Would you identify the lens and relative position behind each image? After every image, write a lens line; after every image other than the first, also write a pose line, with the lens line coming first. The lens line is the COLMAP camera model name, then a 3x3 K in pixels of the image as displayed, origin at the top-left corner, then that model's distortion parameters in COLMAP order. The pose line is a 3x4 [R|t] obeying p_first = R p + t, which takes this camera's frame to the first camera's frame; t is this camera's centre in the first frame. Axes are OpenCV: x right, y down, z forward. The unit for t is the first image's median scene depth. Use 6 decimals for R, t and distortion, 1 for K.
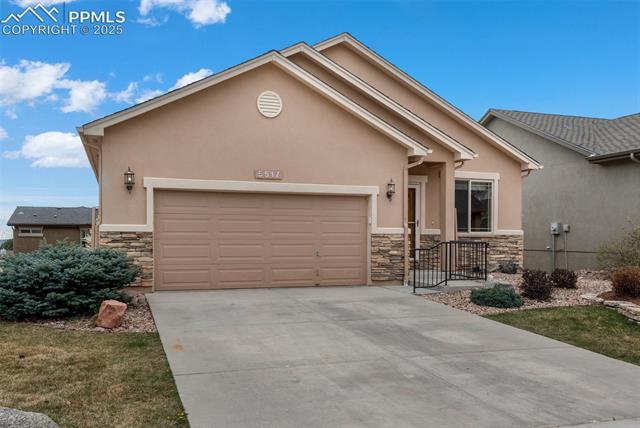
lens RADIAL K [[524.9, 0, 319.3], [0, 524.9, 237.3], [0, 0, 1]] dist [0.031939, 0.000897]
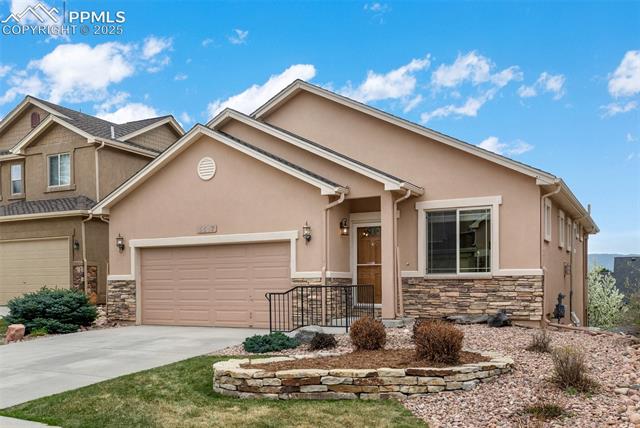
lens RADIAL K [[613.8, 0, 320.5], [0, 613.8, 281.4], [0, 0, 1]] dist [0.020217, 0.006091]
pose [[0.685606, -0.012696, -0.727862, 0.989377], [0.012058, 0.999909, -0.006082, 0.007128], [0.727873, -0.004607, 0.685696, 0.234329]]
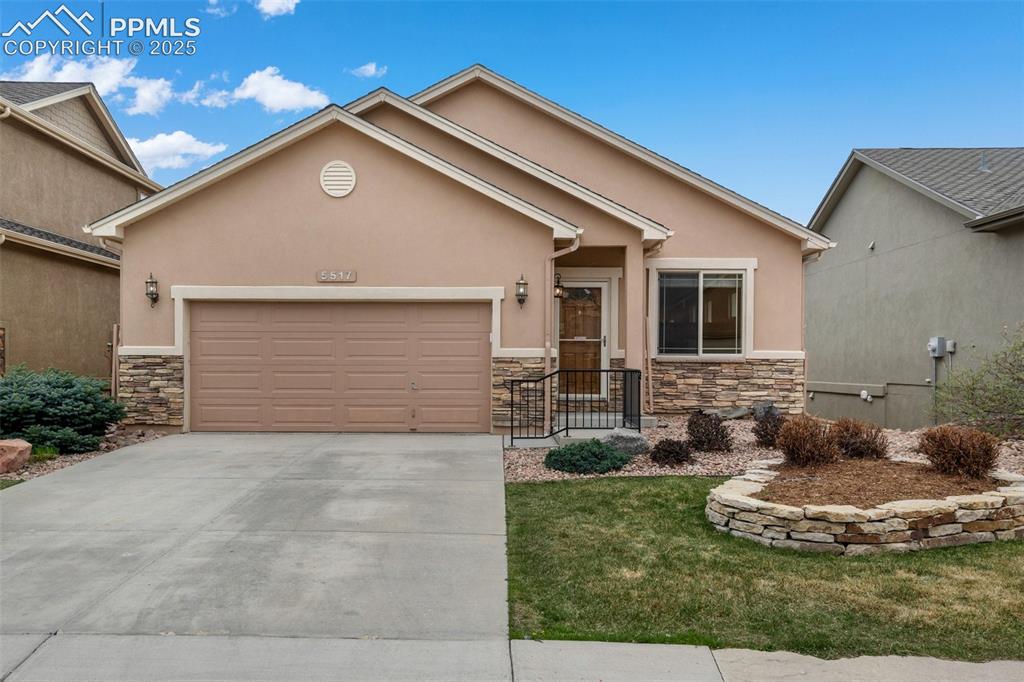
lens RADIAL K [[763.7, 0, 510.4], [0, 763.7, 361.7], [0, 0, 1]] dist [0.024895, 0.001530]
pose [[0.943249, -0.000258, -0.332086, 0.447075], [-0.000330, 0.999998, -0.001713, 0.000552], [0.332086, 0.001726, 0.943248, 0.078492]]
